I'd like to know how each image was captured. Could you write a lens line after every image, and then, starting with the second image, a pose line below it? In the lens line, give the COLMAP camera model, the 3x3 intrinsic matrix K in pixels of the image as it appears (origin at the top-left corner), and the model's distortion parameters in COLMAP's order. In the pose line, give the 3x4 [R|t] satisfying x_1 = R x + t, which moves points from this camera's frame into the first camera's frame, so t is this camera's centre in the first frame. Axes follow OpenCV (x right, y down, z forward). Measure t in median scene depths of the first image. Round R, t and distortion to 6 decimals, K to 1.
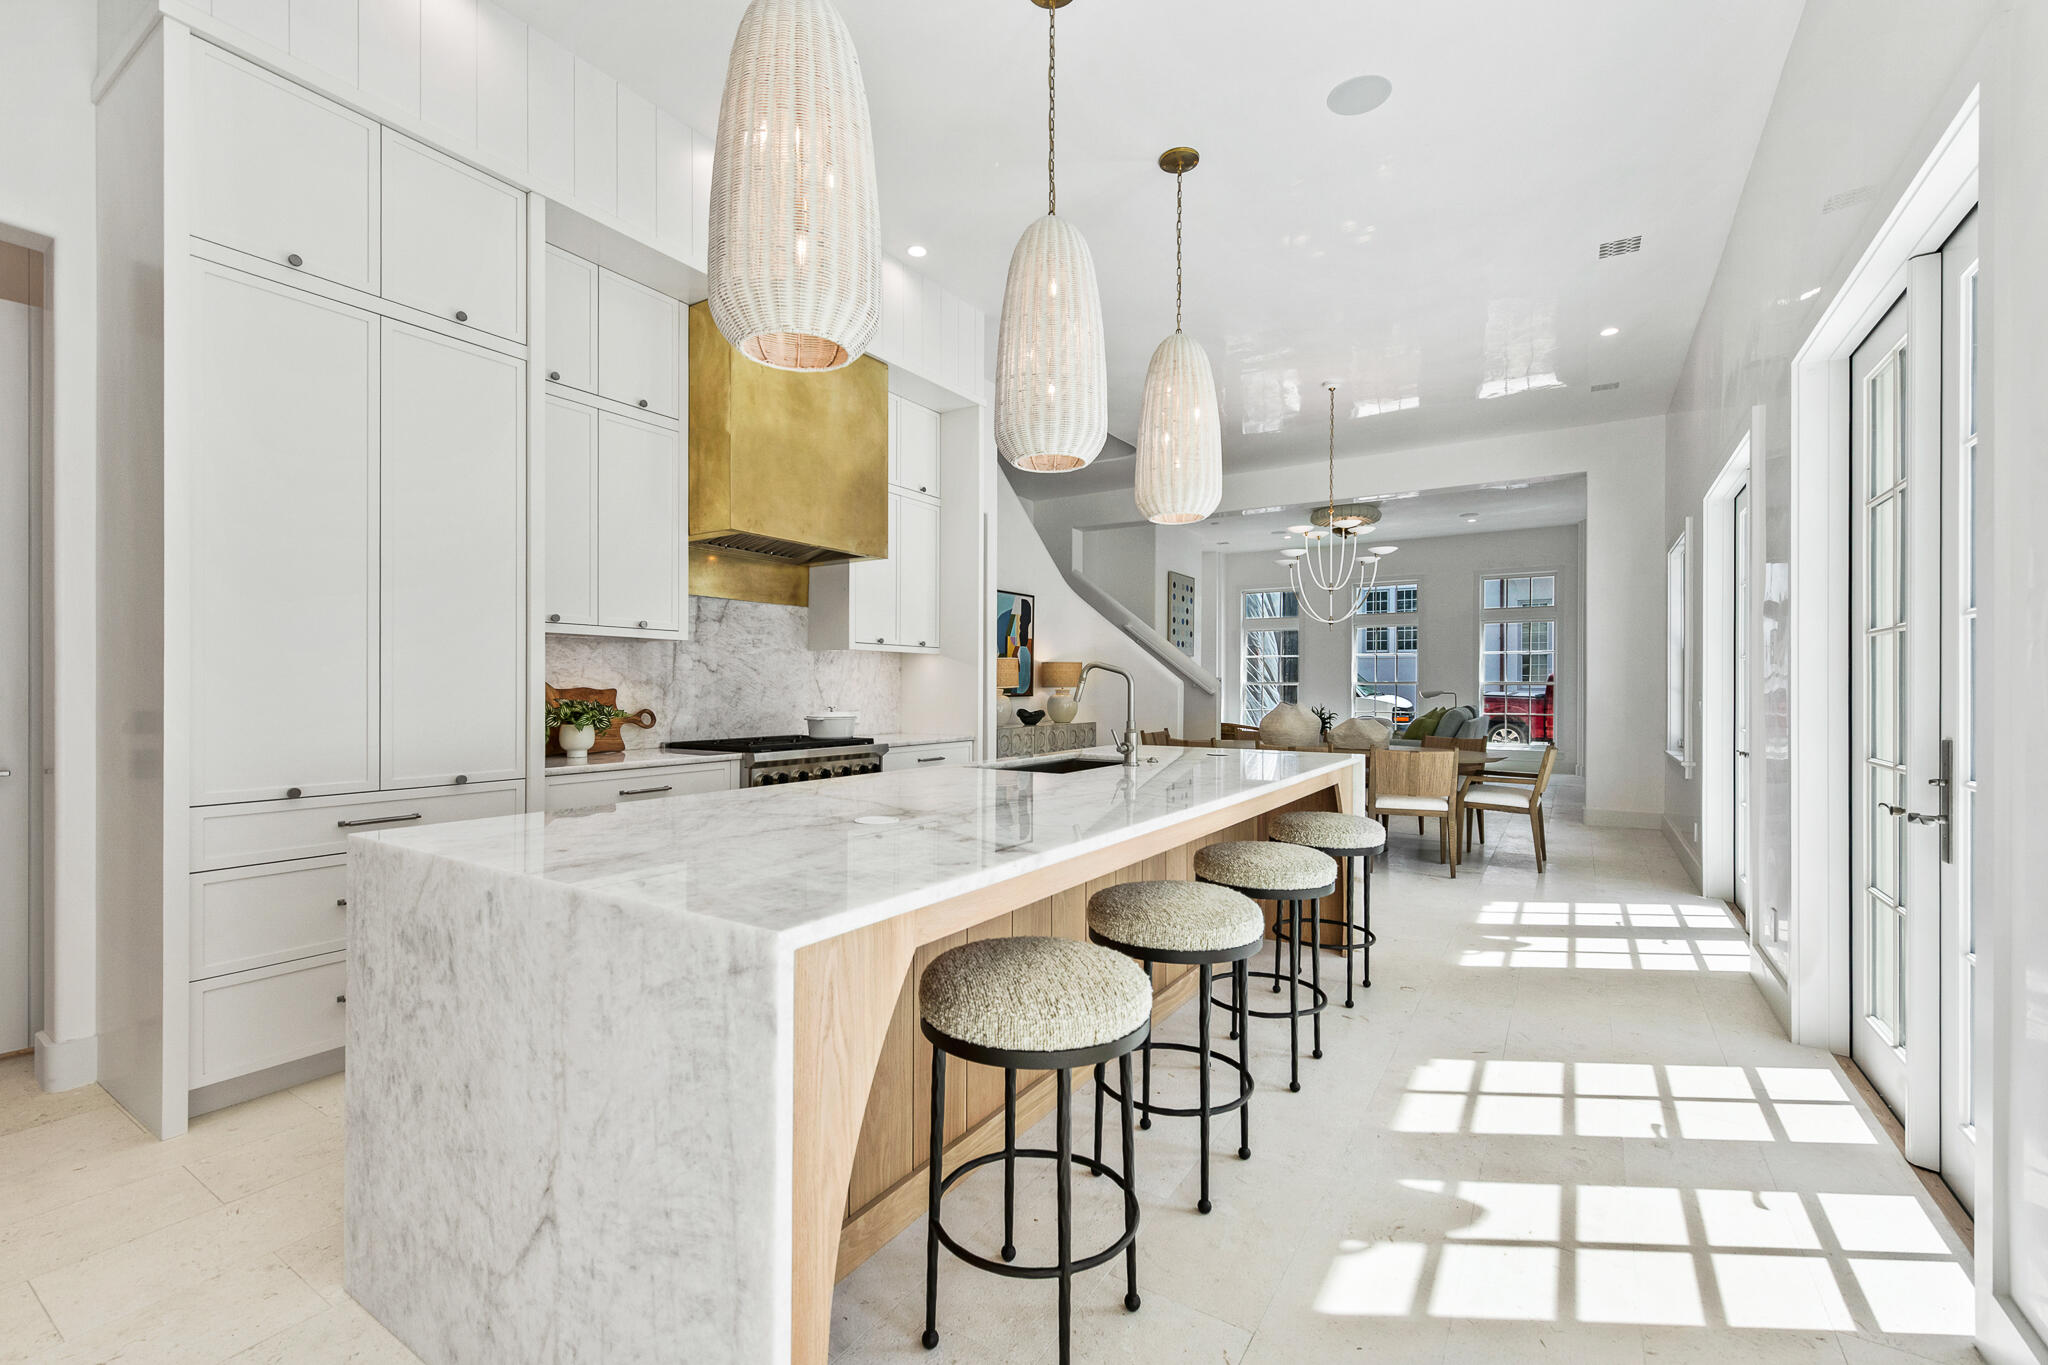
lens RADIAL K [[851.5, 0, 1007.6], [0, 851.5, 697.5], [0, 0, 1]] dist [0.003423, -0.001134]
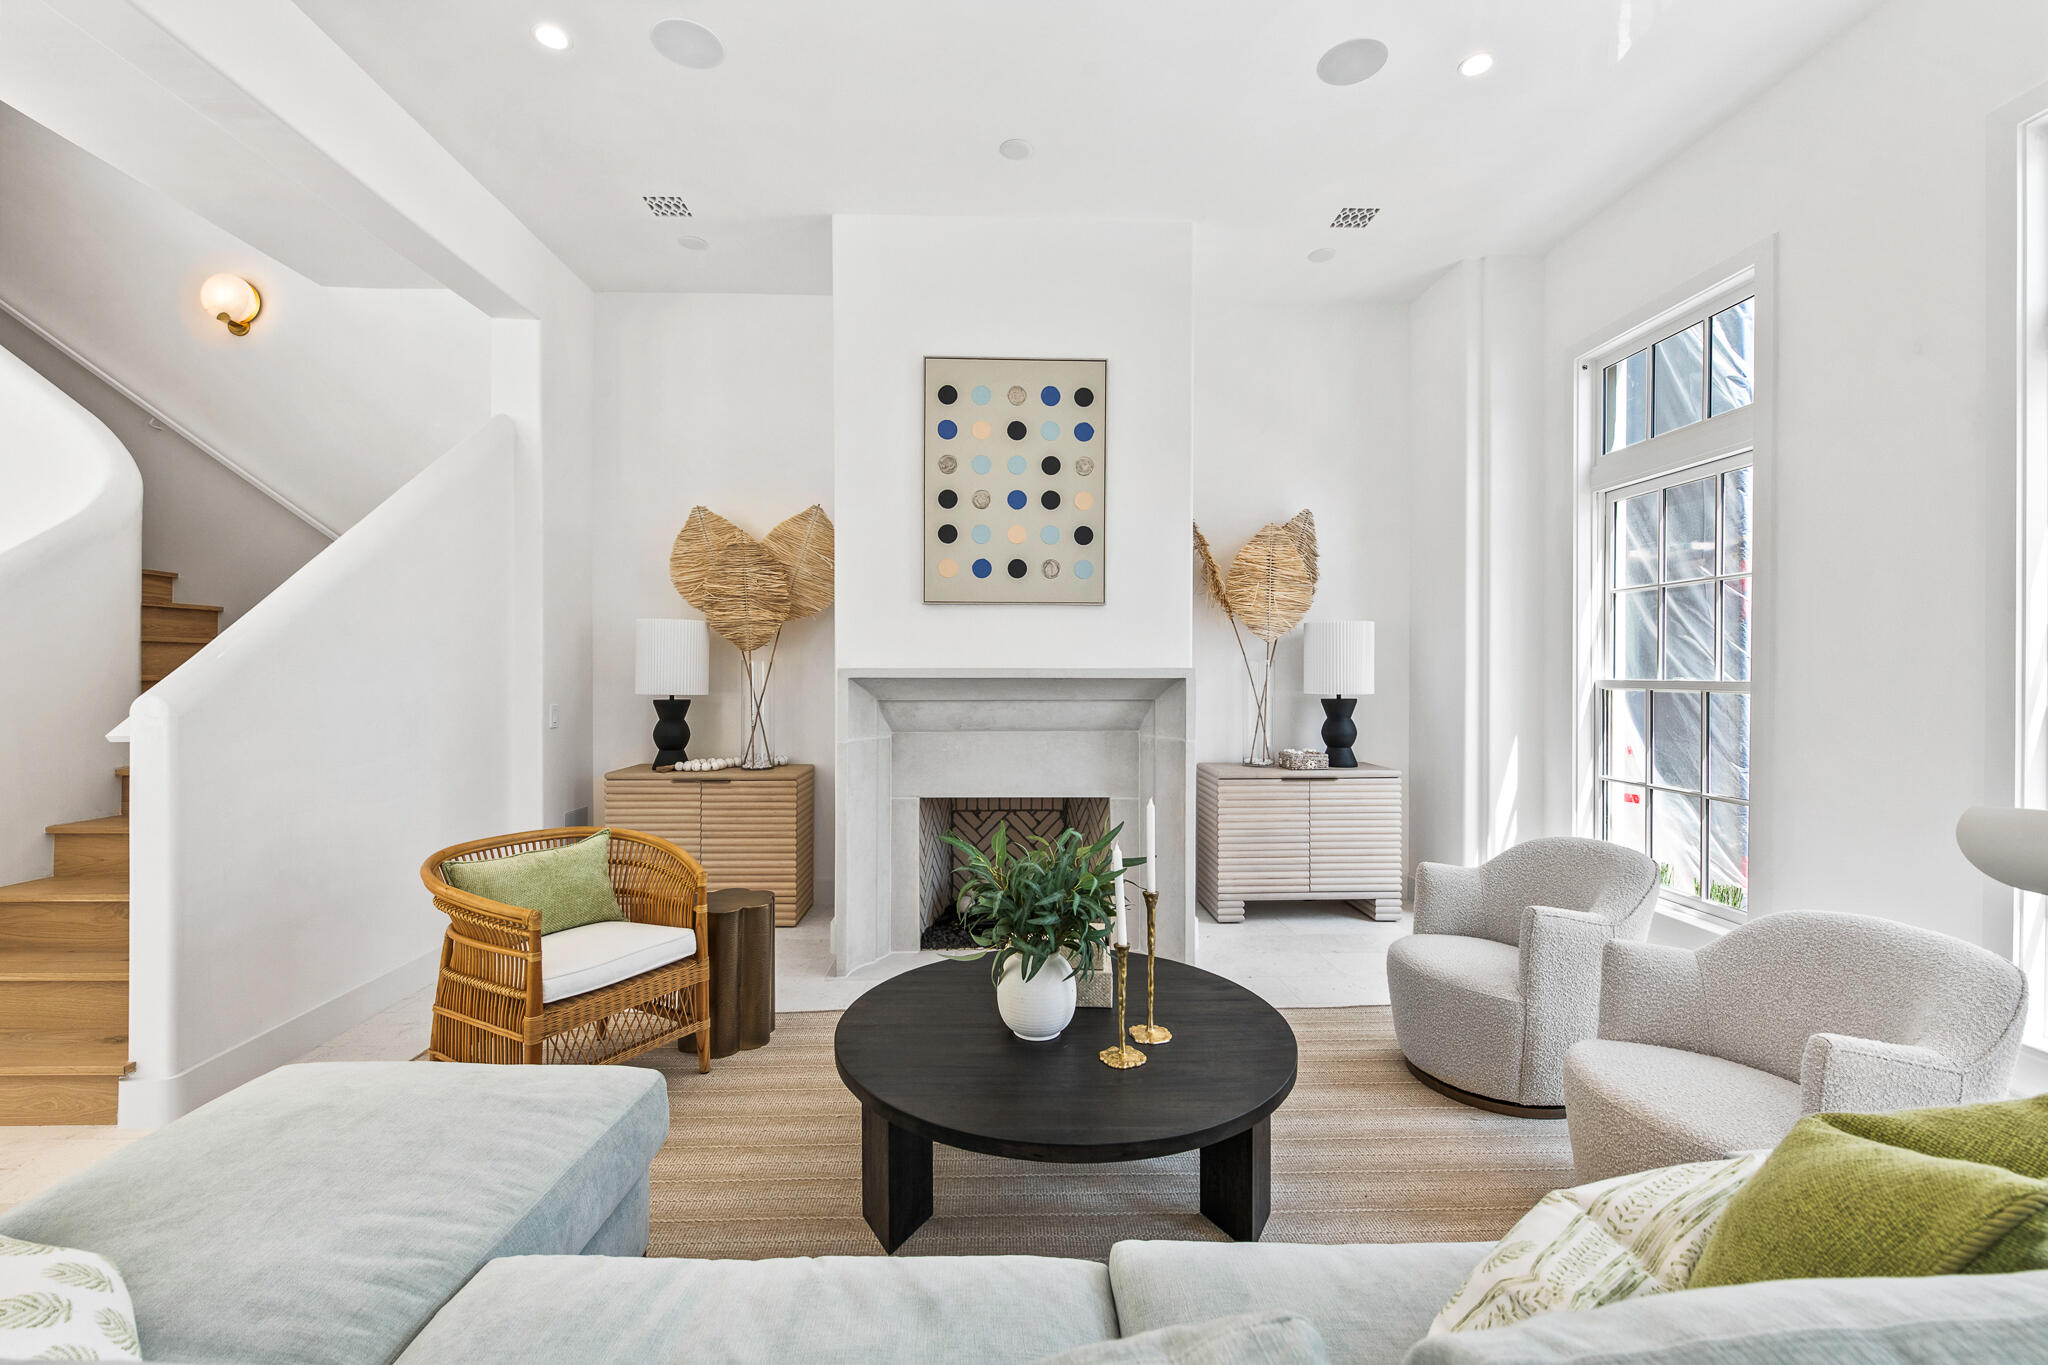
lens RADIAL K [[851.5, 0, 1012.0], [0, 851.5, 676.4], [0, 0, 1]] dist [0.003423, -0.001134]
pose [[0.580069, 0.000775, -0.814567, 1.414321], [-0.009016, 0.999944, -0.005469, -0.057801], [0.814518, 0.010516, 0.580044, 2.419955]]
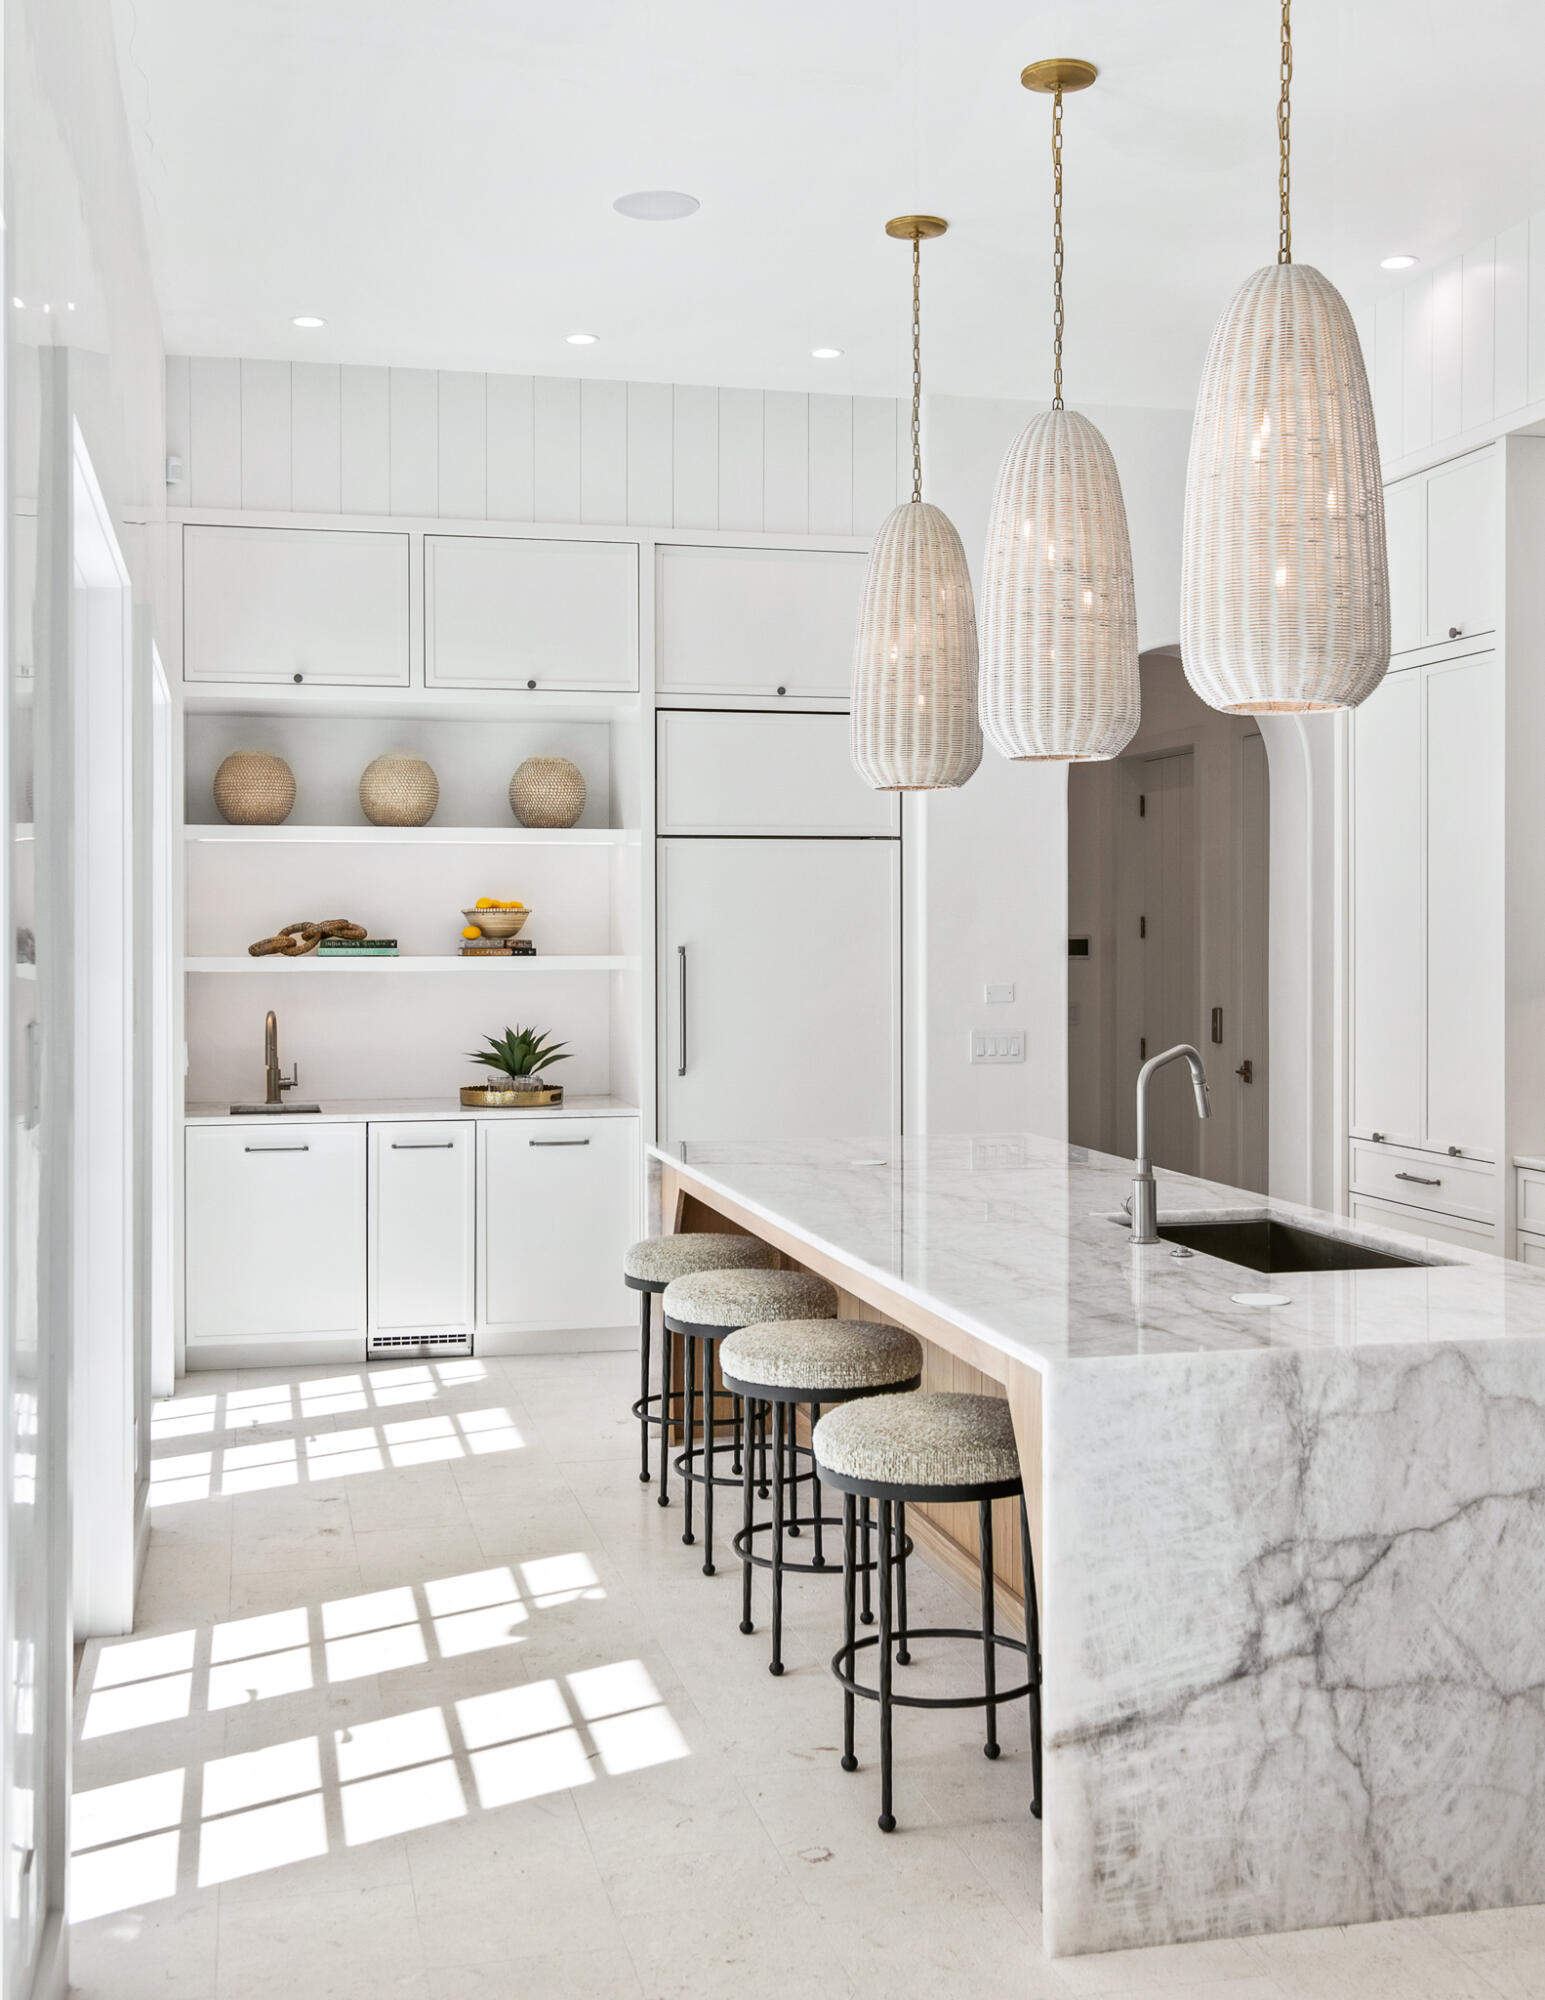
lens RADIAL K [[2187.0, 0, 768.2], [0, 2187.0, 945.0], [0, 0, 1]] dist [0.020637, 0.000000]
pose [[-0.683056, -0.000100, -0.730366, 1.033531], [-0.011148, 0.999885, 0.010289, -0.092023], [0.730281, 0.015170, -0.682979, 1.389824]]
